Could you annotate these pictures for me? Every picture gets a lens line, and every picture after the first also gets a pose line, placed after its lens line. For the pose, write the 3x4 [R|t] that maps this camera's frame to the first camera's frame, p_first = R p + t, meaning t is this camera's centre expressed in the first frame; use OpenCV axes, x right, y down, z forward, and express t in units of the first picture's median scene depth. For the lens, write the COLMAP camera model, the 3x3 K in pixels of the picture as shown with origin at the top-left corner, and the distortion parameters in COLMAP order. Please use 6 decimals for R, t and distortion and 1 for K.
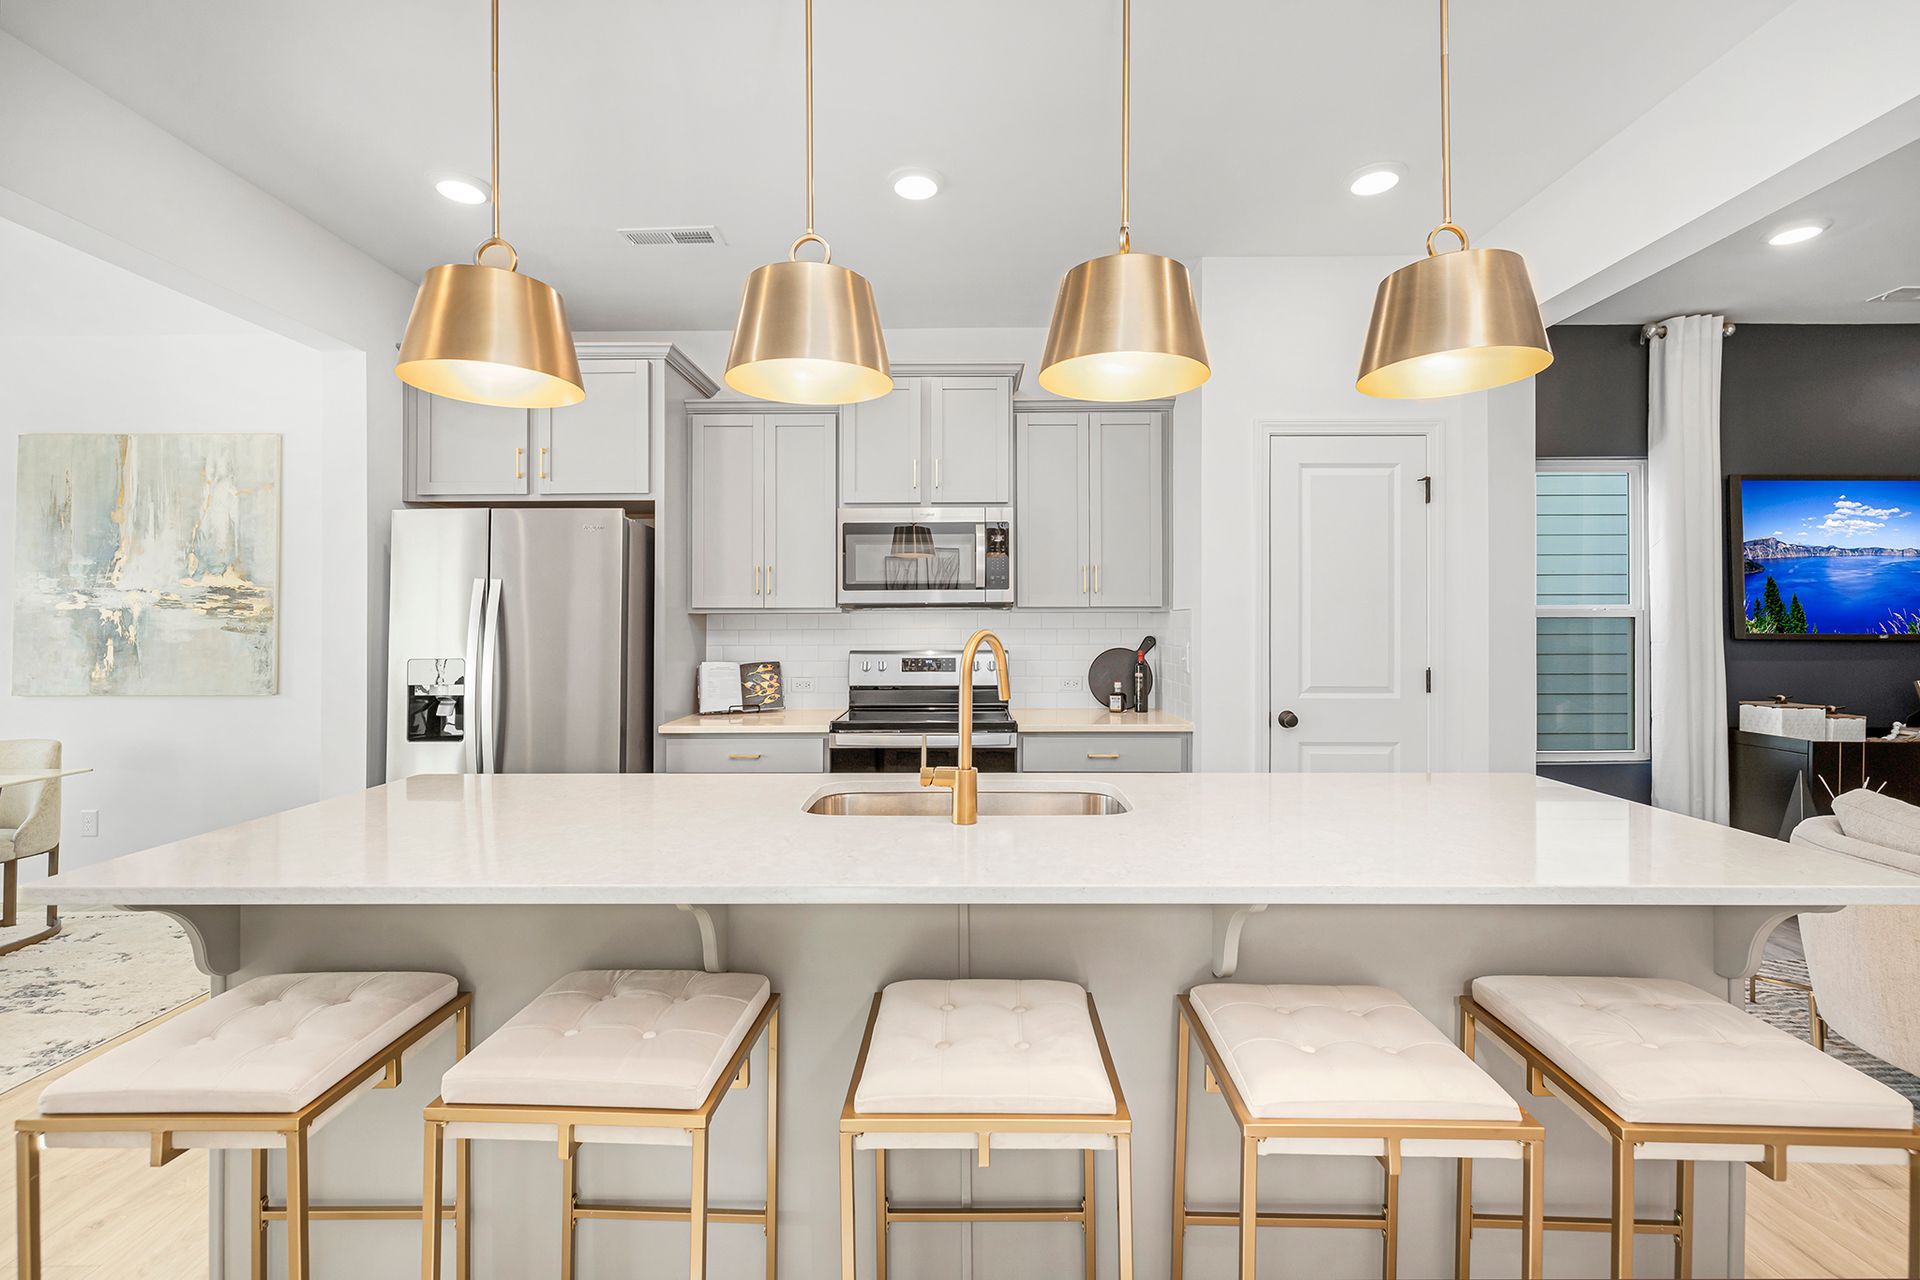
lens RADIAL K [[816.4, 0, 946.5], [0, 816.4, 625.6], [0, 0, 1]] dist [0.001402, 0.000356]
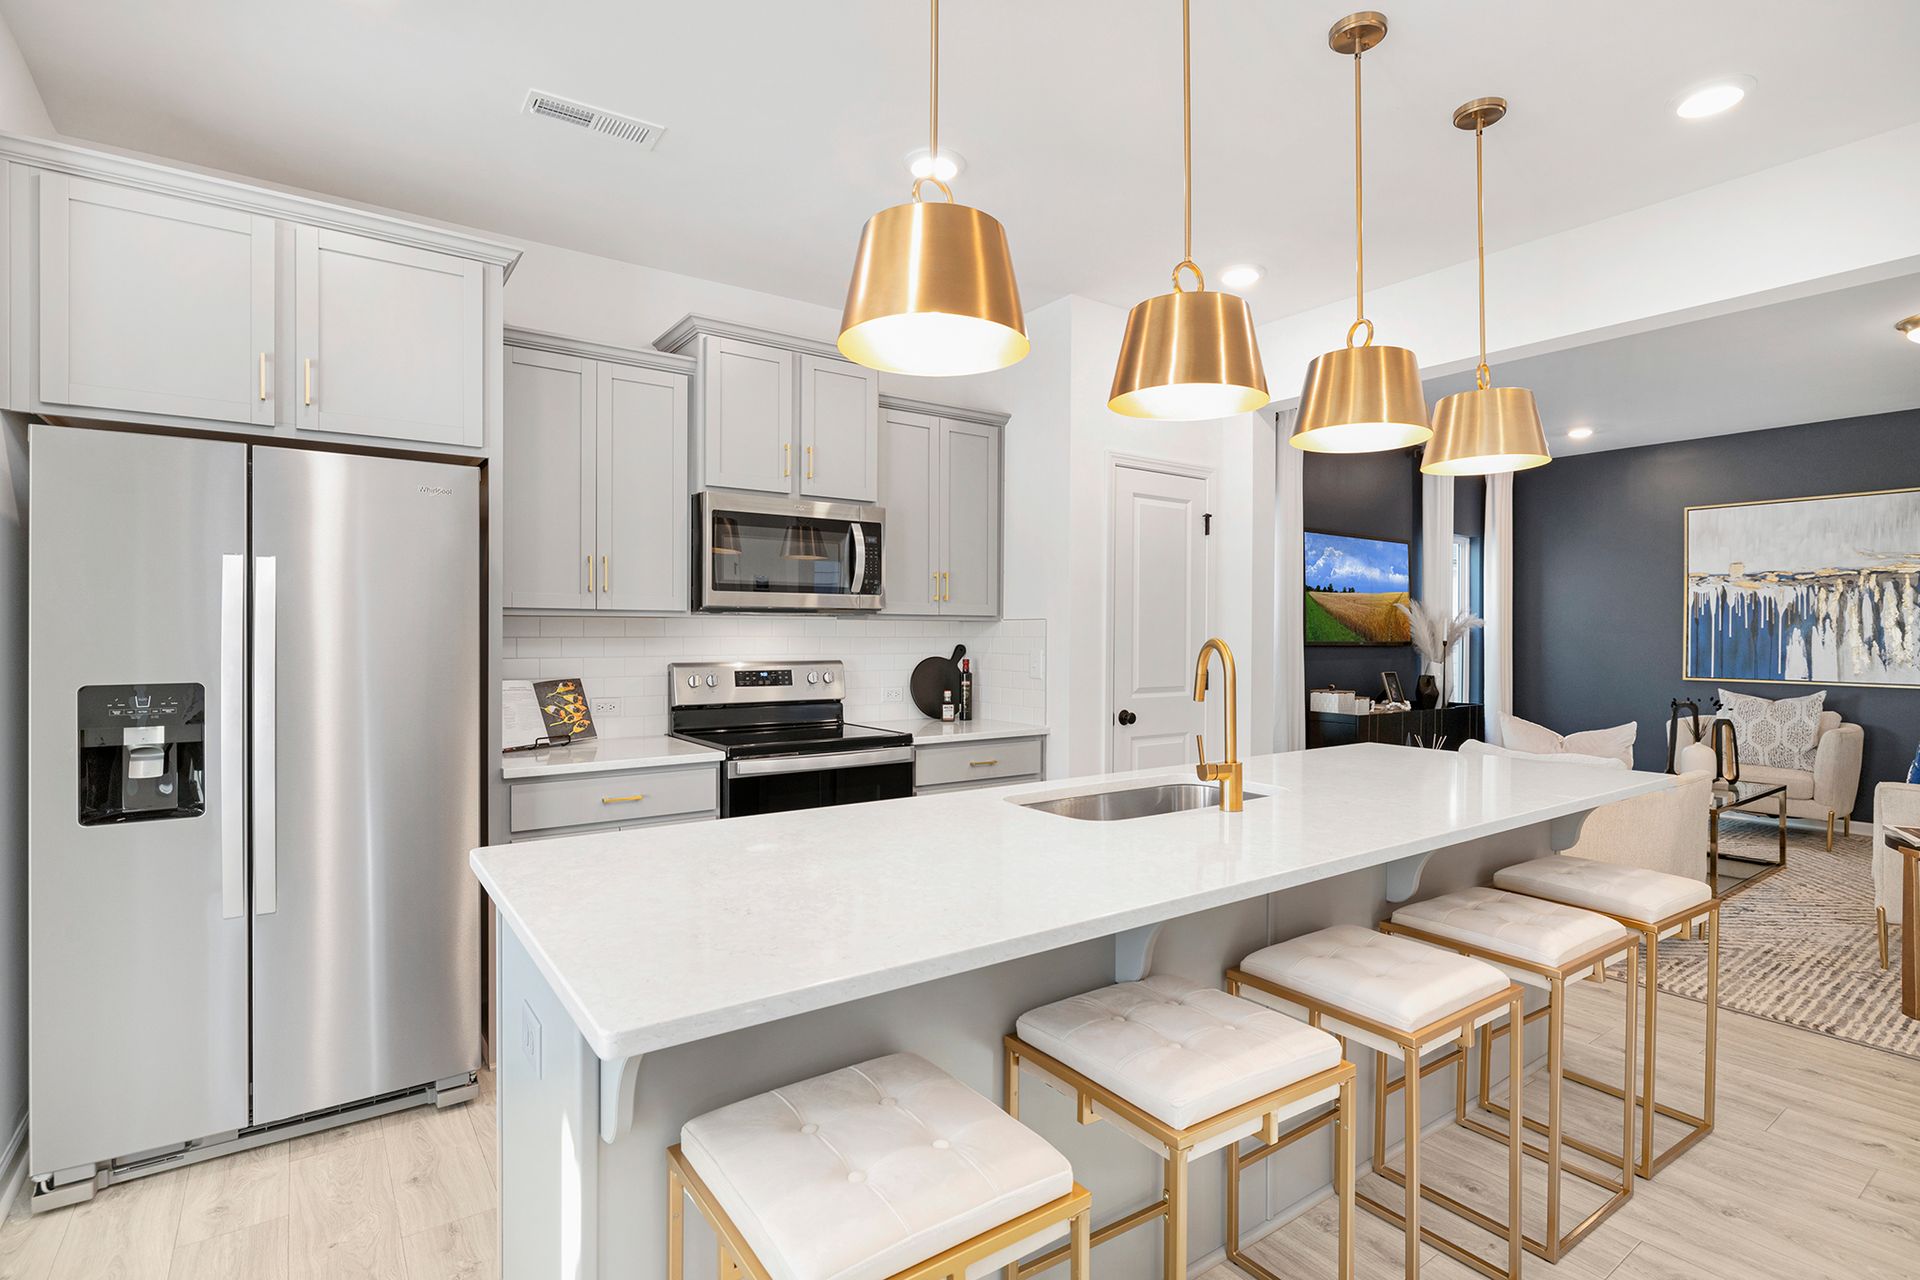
lens RADIAL K [[912.2, 0, 955.3], [0, 912.2, 638.6], [0, 0, 1]] dist [-0.013768, -0.000060]
pose [[0.812683, 0.001733, 0.582703, -0.440264], [-0.005002, 0.999979, 0.004002, 0.001007], [-0.582684, -0.006167, 0.812675, 0.093197]]
